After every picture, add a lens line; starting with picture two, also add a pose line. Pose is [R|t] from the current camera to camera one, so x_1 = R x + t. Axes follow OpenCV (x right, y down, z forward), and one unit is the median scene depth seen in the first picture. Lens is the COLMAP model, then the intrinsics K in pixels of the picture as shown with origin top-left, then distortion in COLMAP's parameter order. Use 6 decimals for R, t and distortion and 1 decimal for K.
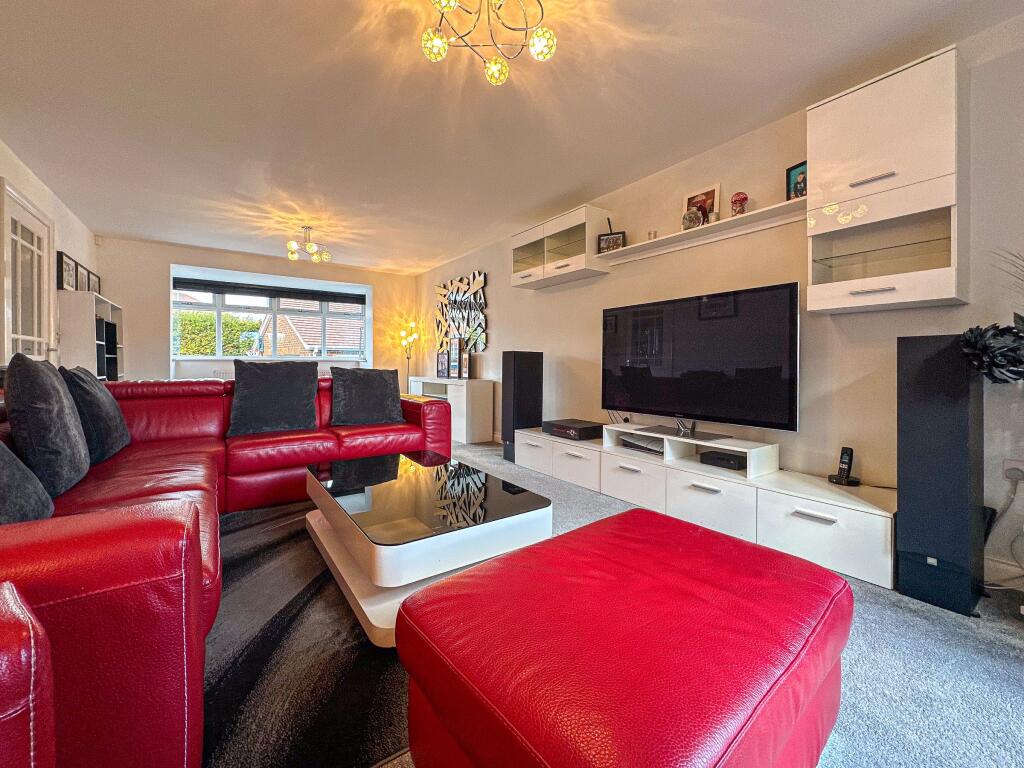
lens RADIAL K [[426.3, 0, 509.2], [0, 426.3, 375.2], [0, 0, 1]] dist [-0.006433, 0.001195]
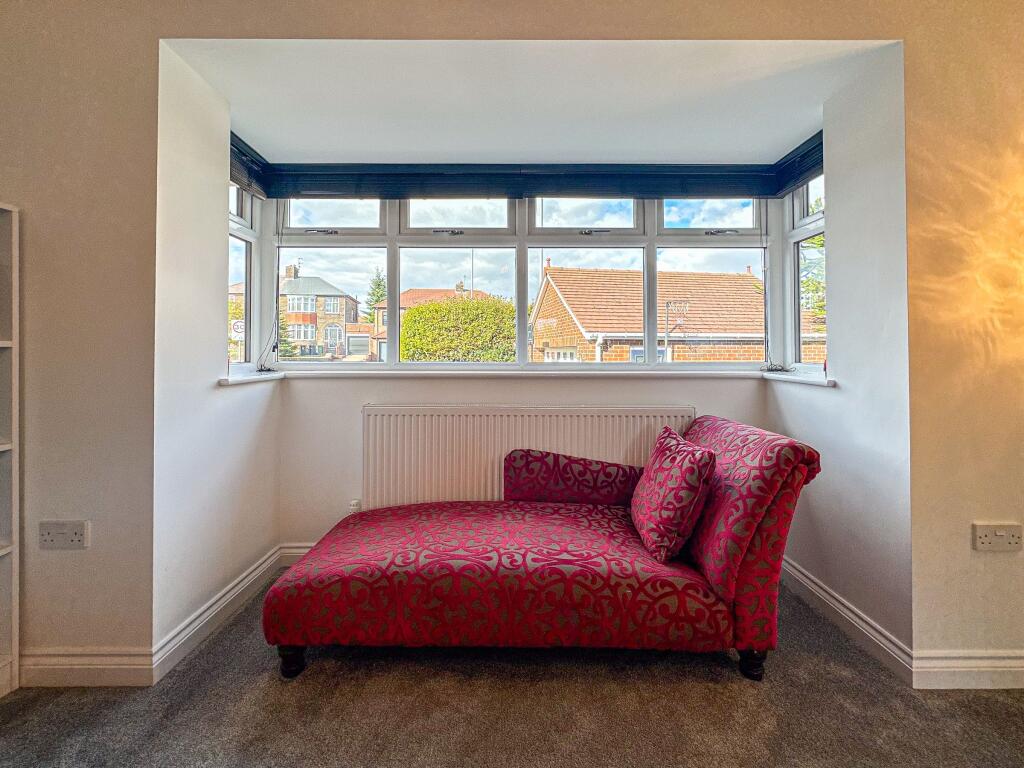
lens RADIAL K [[426.3, 0, 509.7], [0, 426.3, 382.0], [0, 0, 1]] dist [-0.006433, 0.001195]
pose [[0.822104, 0.041464, -0.567826, -0.339806], [-0.016288, 0.998649, 0.049341, -0.044452], [0.569104, -0.031314, 0.821669, 0.674122]]
